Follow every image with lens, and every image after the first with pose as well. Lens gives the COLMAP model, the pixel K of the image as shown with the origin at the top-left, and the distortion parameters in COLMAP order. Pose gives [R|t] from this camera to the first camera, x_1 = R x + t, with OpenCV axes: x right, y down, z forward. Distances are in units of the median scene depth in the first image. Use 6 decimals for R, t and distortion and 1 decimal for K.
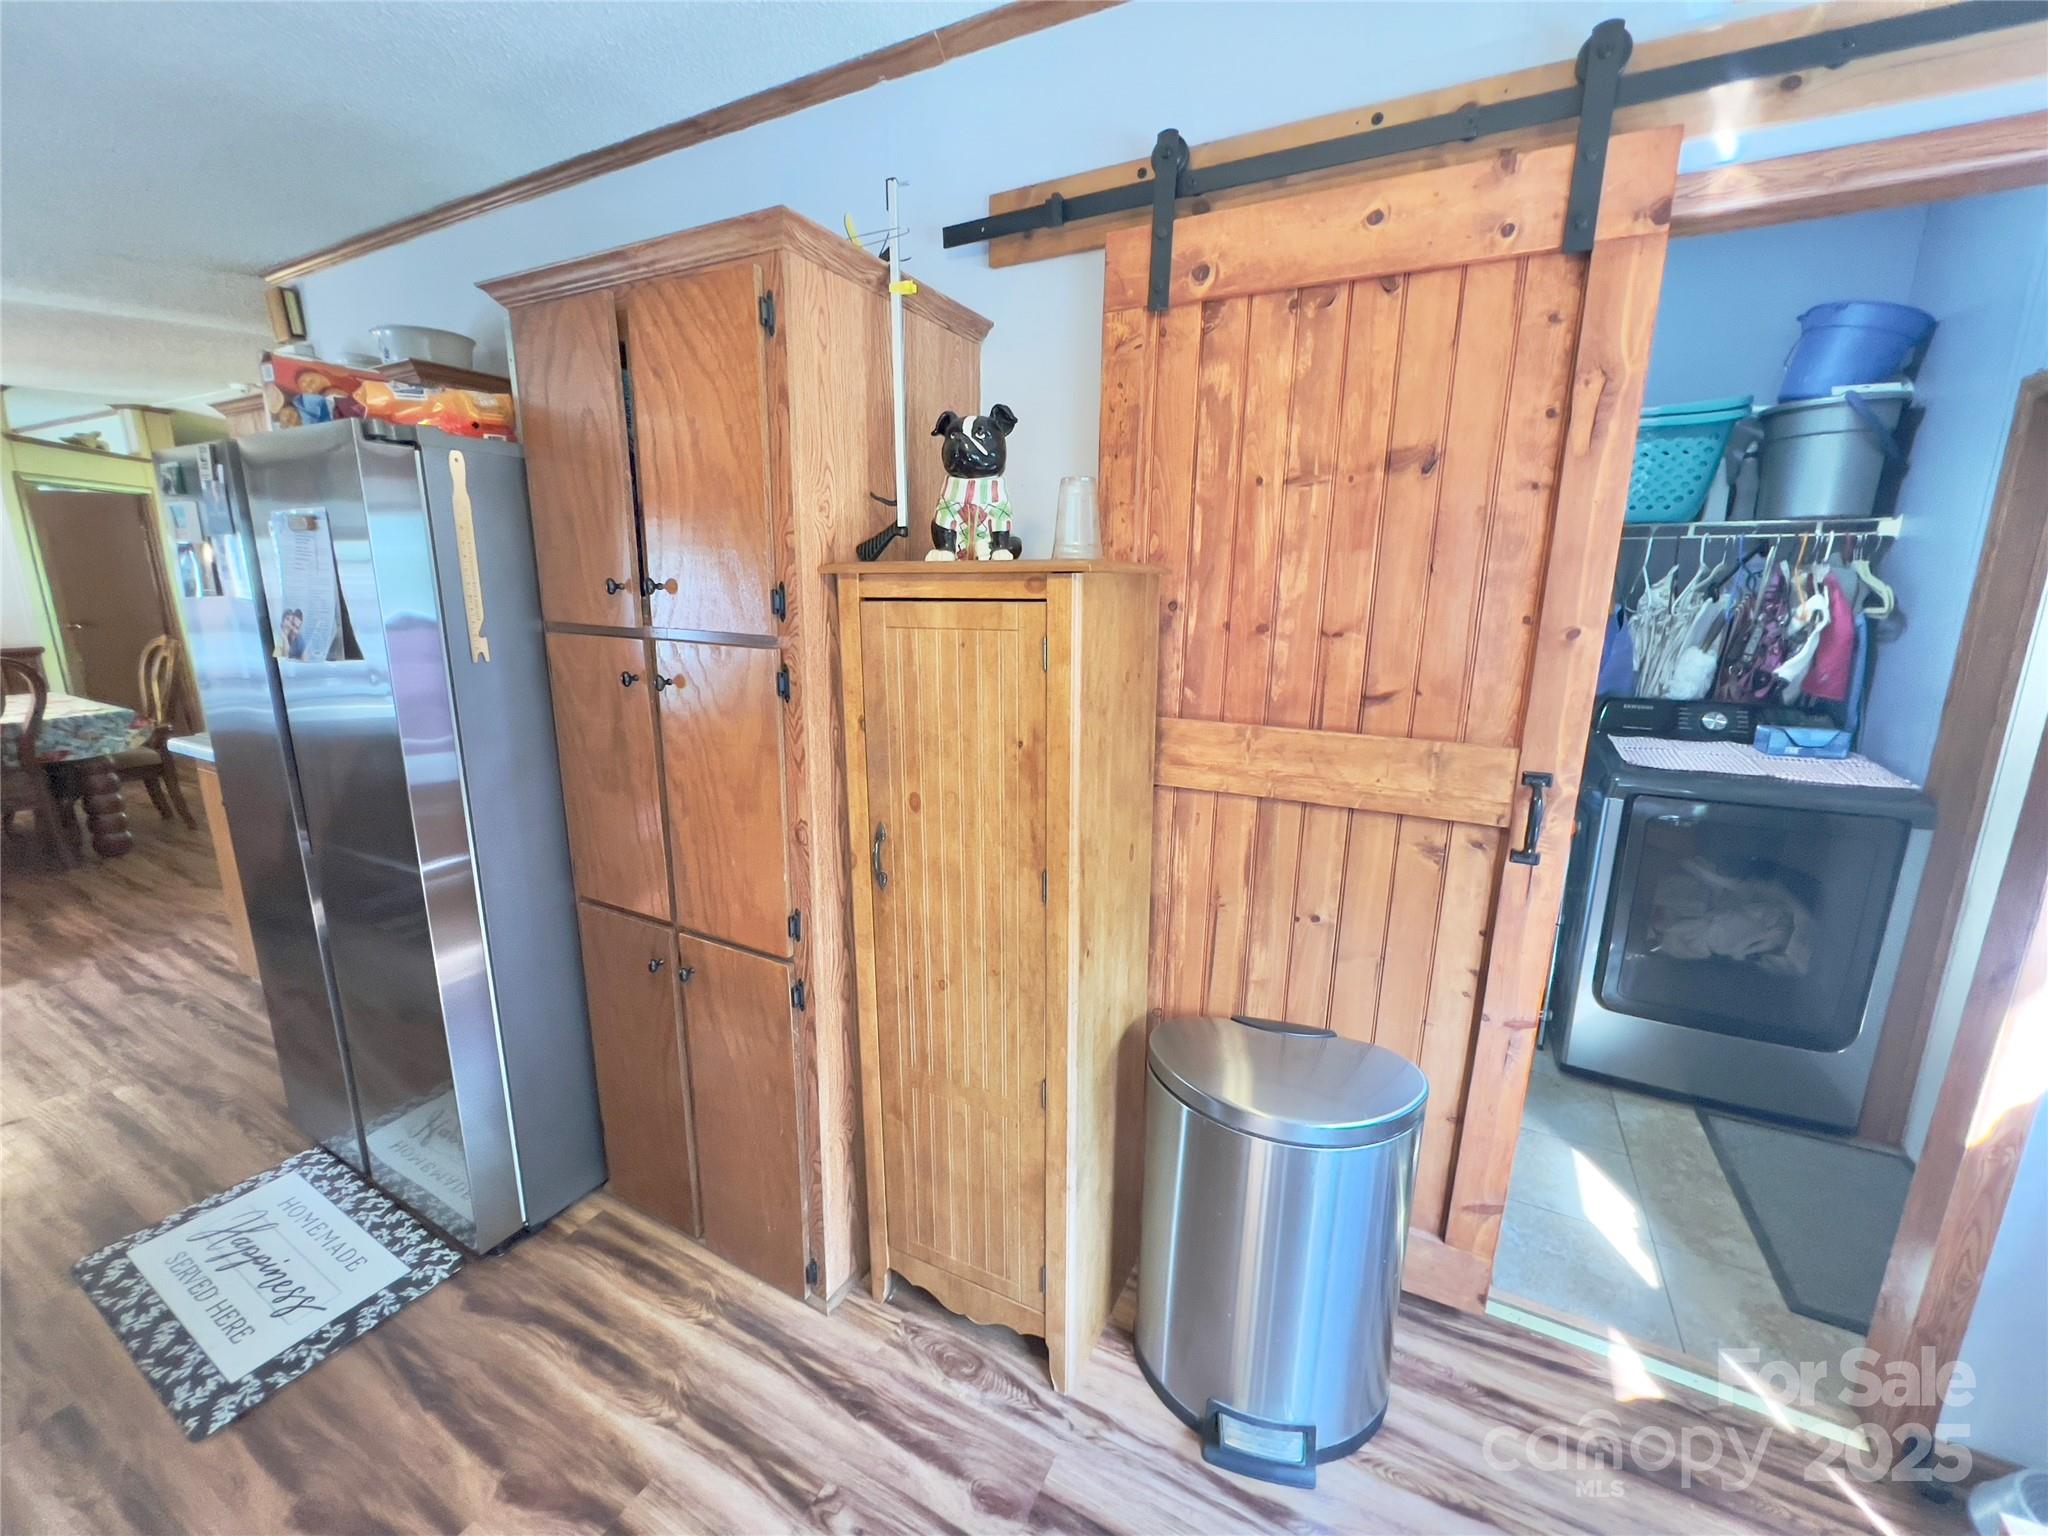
lens RADIAL K [[820.6, 0, 1027.0], [0, 820.6, 780.8], [0, 0, 1]] dist [-0.004566, 0.001275]
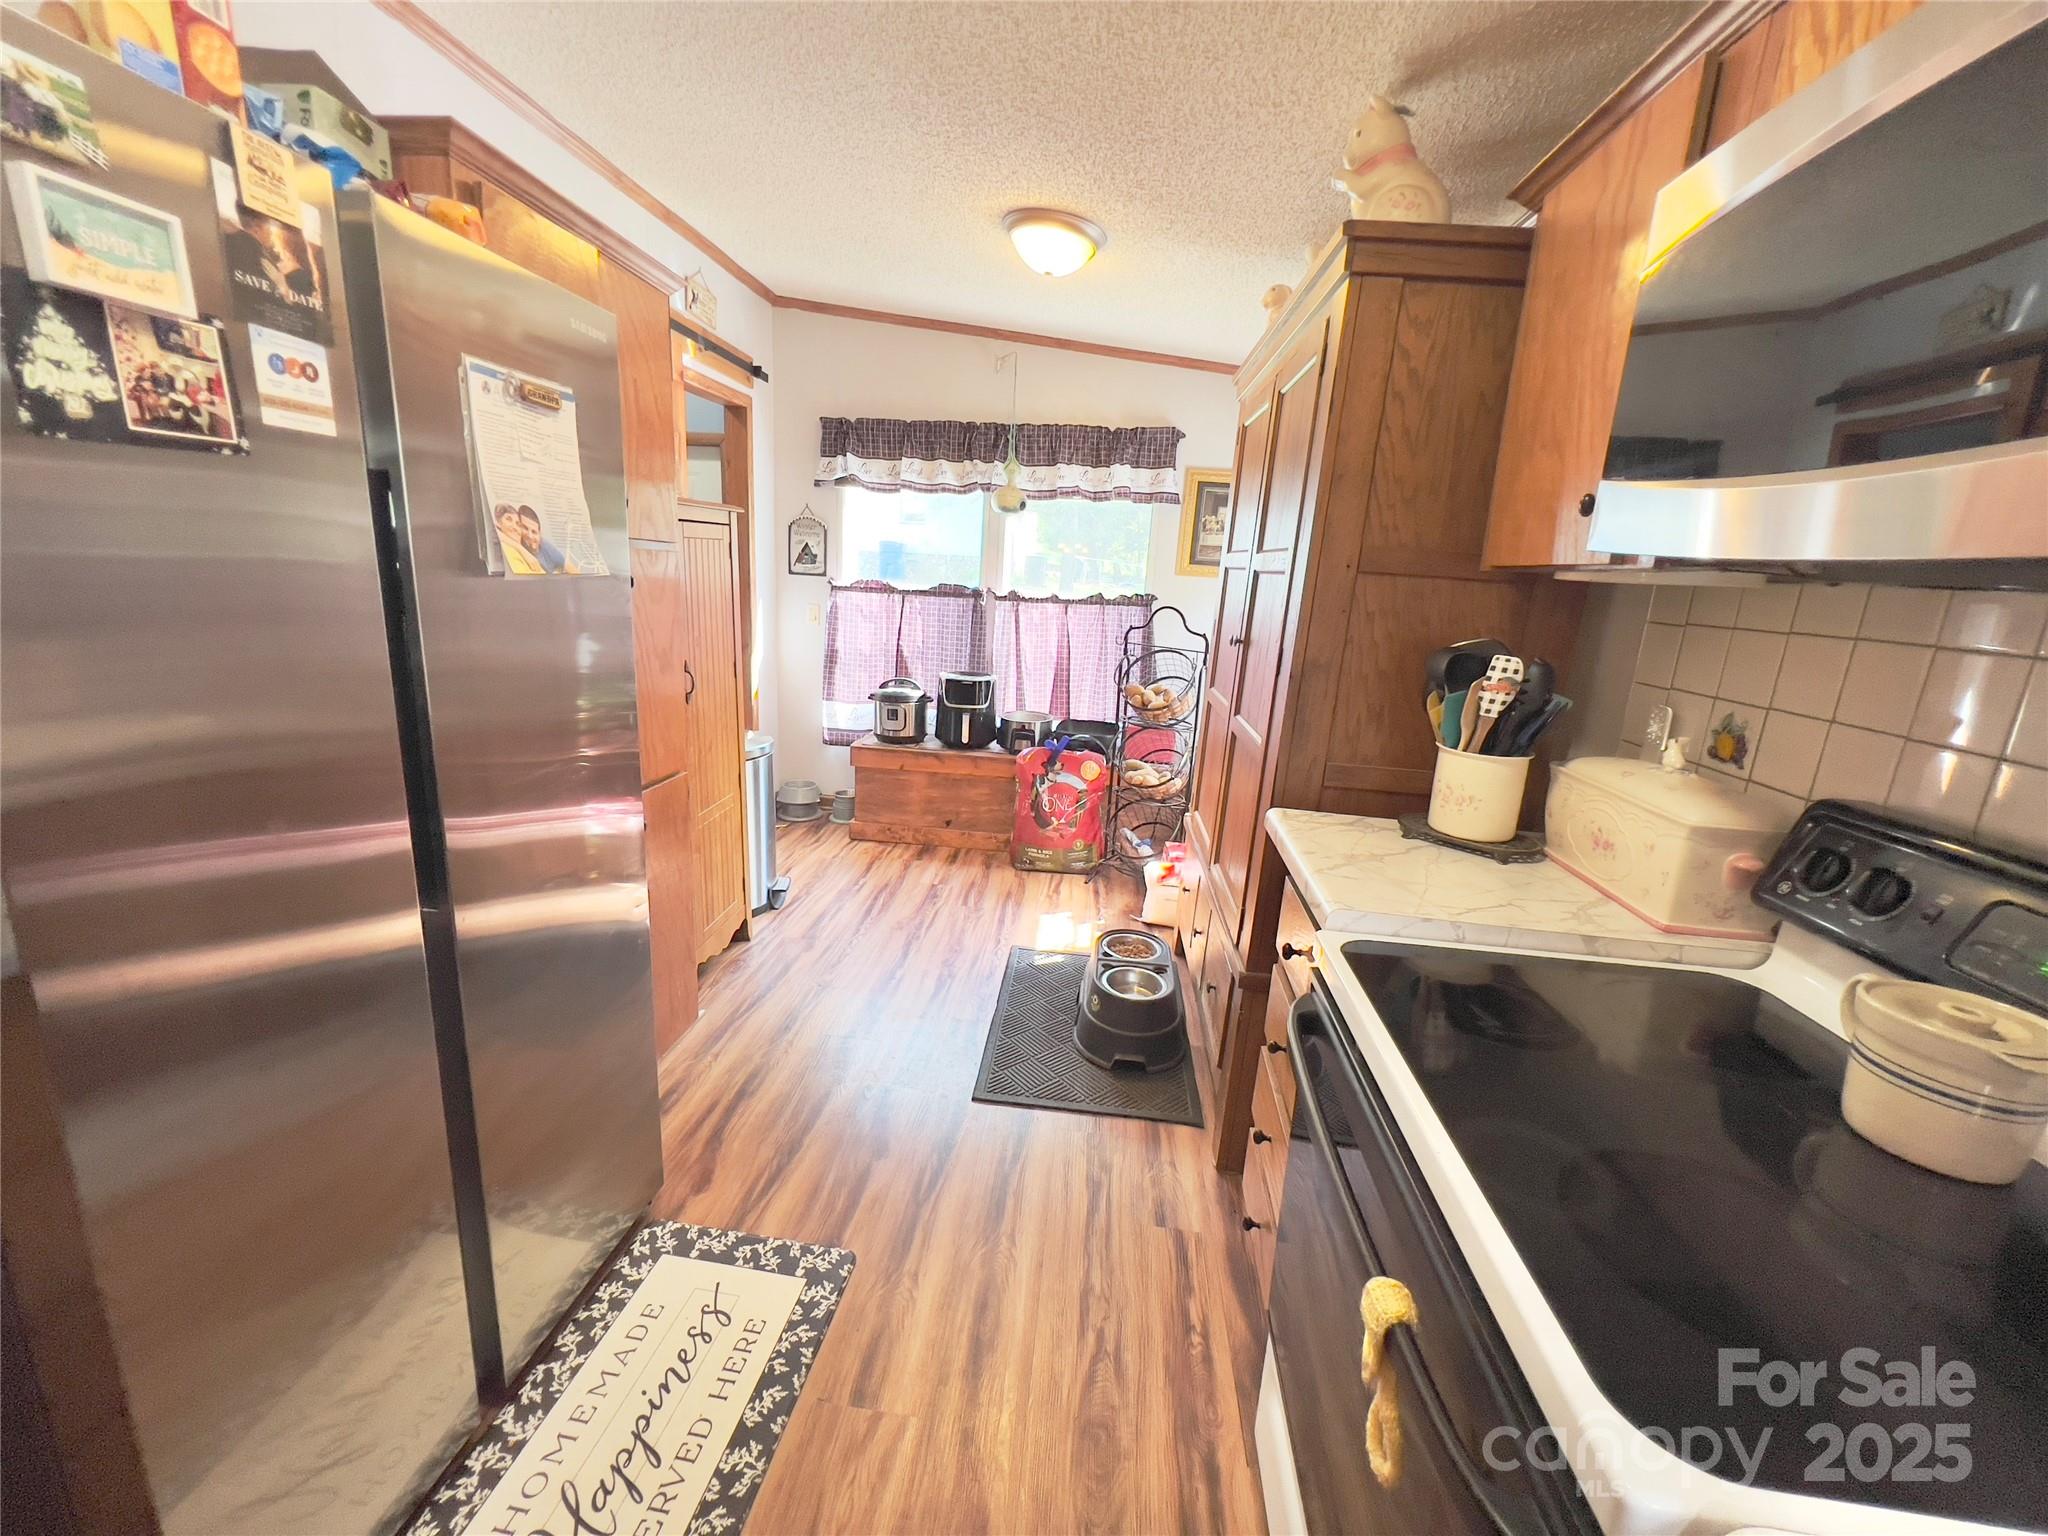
lens RADIAL K [[820.6, 0, 1020.4], [0, 820.6, 764.4], [0, 0, 1]] dist [-0.004566, 0.001275]
pose [[-0.363434, -0.249722, 0.897527, -1.816542], [0.159149, 0.932601, 0.323925, -0.165414], [-0.917925, 0.260566, -0.299196, 0.878745]]
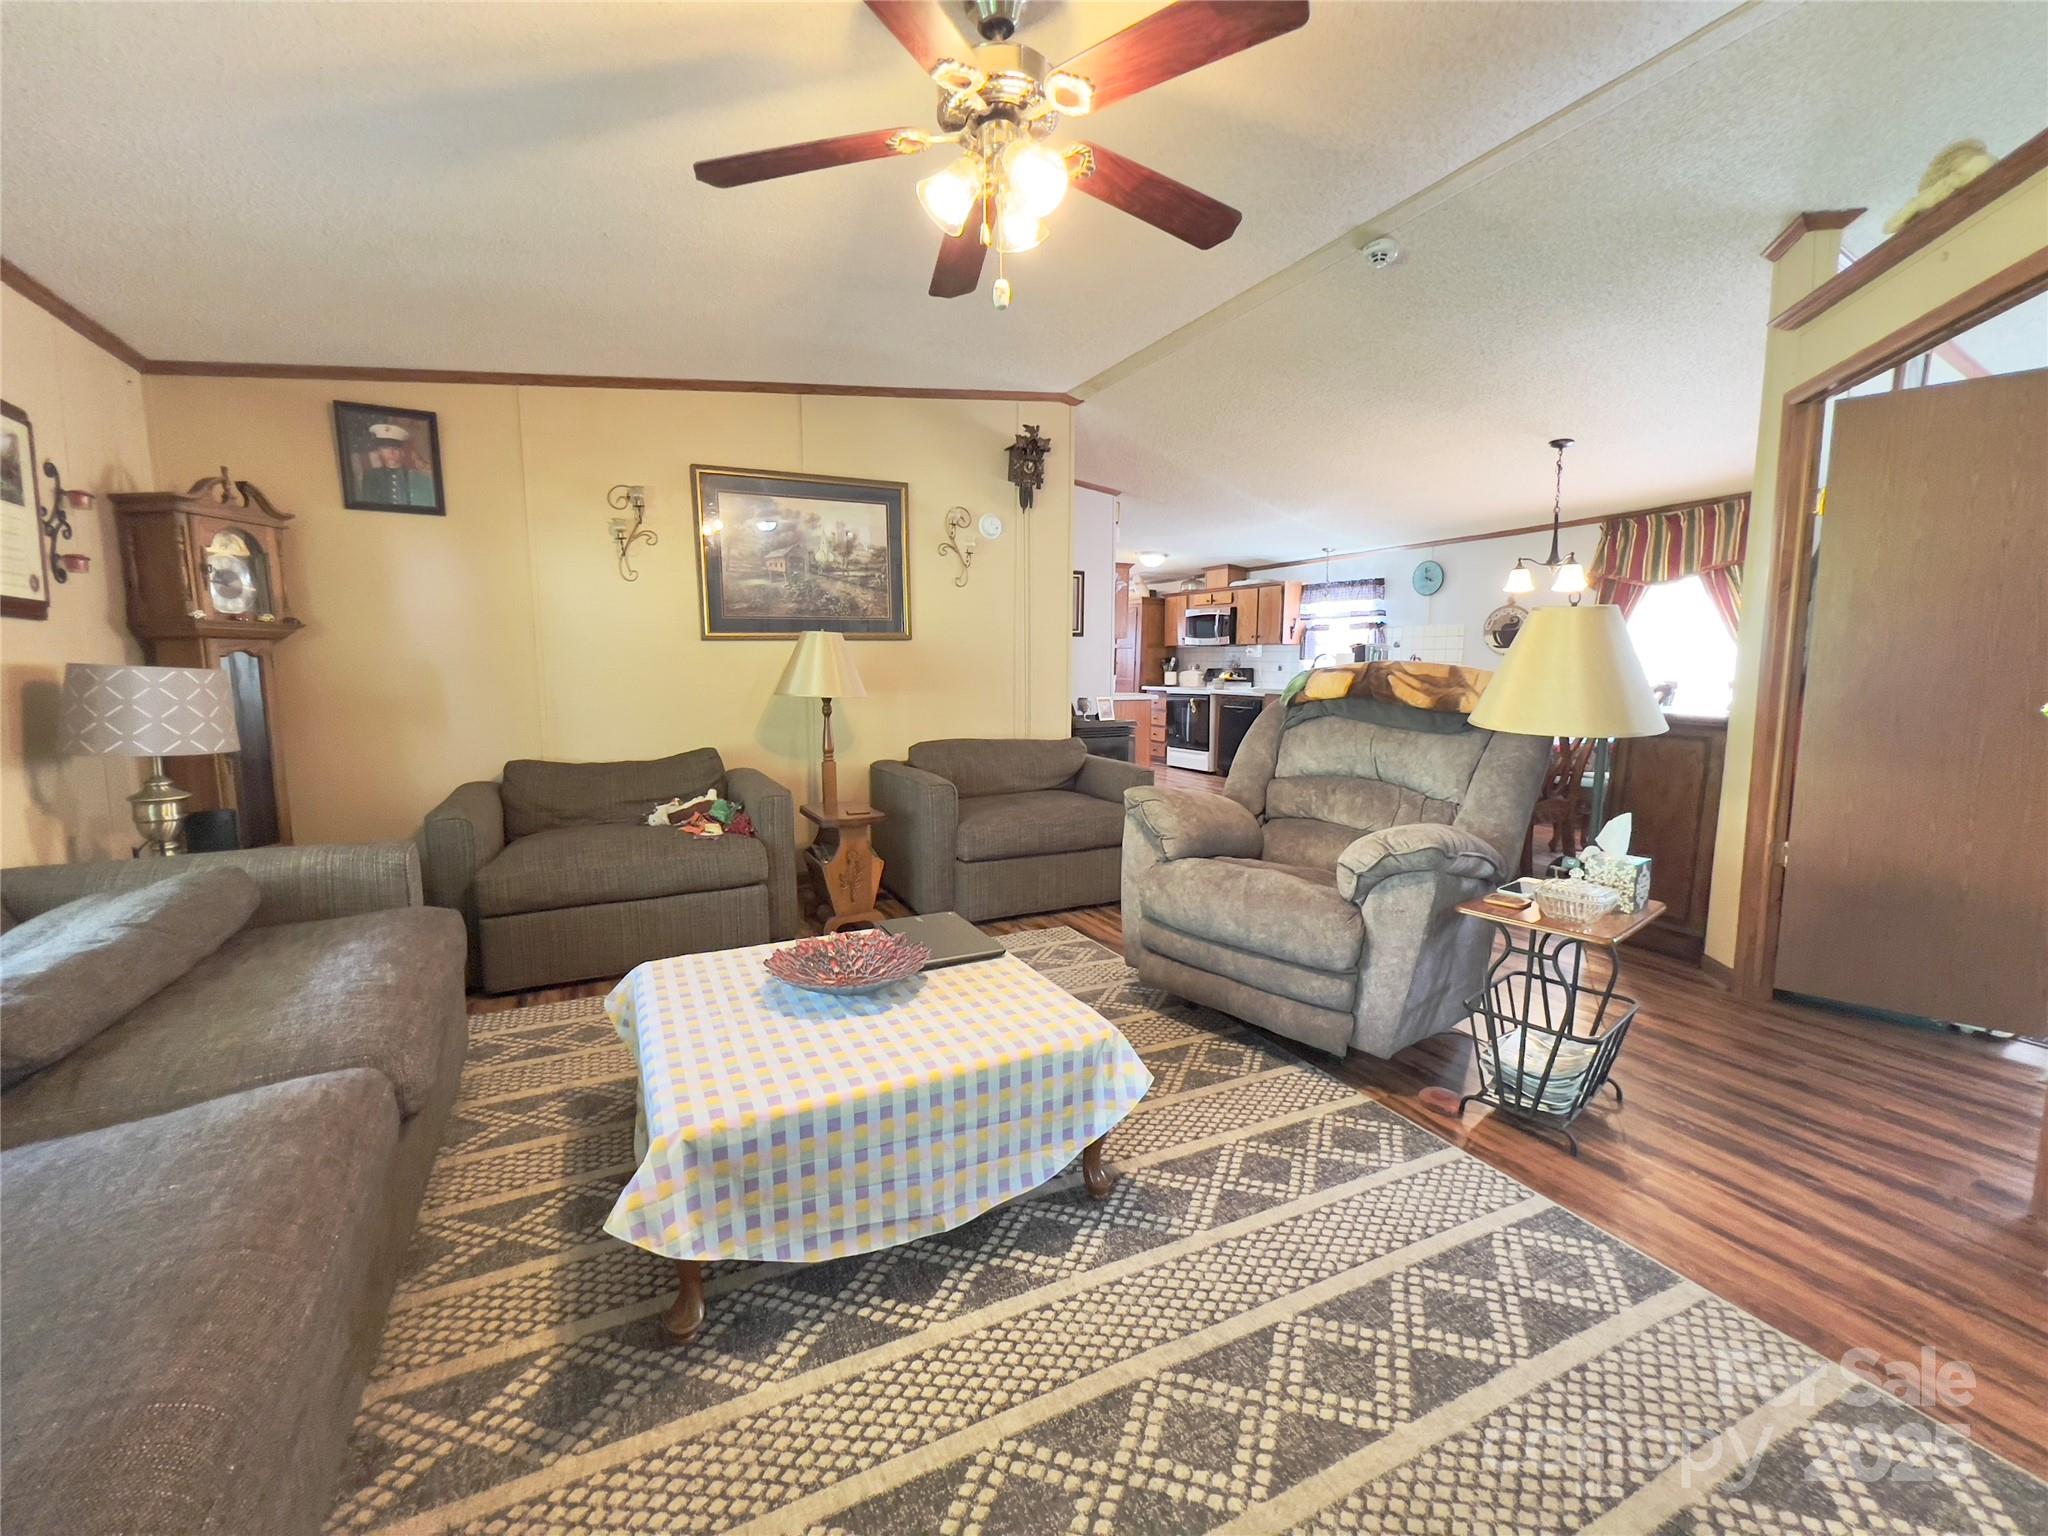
lens RADIAL K [[820.6, 0, 1024.0], [0, 820.6, 762.2], [0, 0, 1]] dist [-0.004566, 0.001275]
pose [[-0.820612, -0.084492, 0.565205, -3.917362], [0.119336, 0.941872, 0.314062, -1.285566], [-0.558887, 0.325173, -0.762829, 5.894496]]
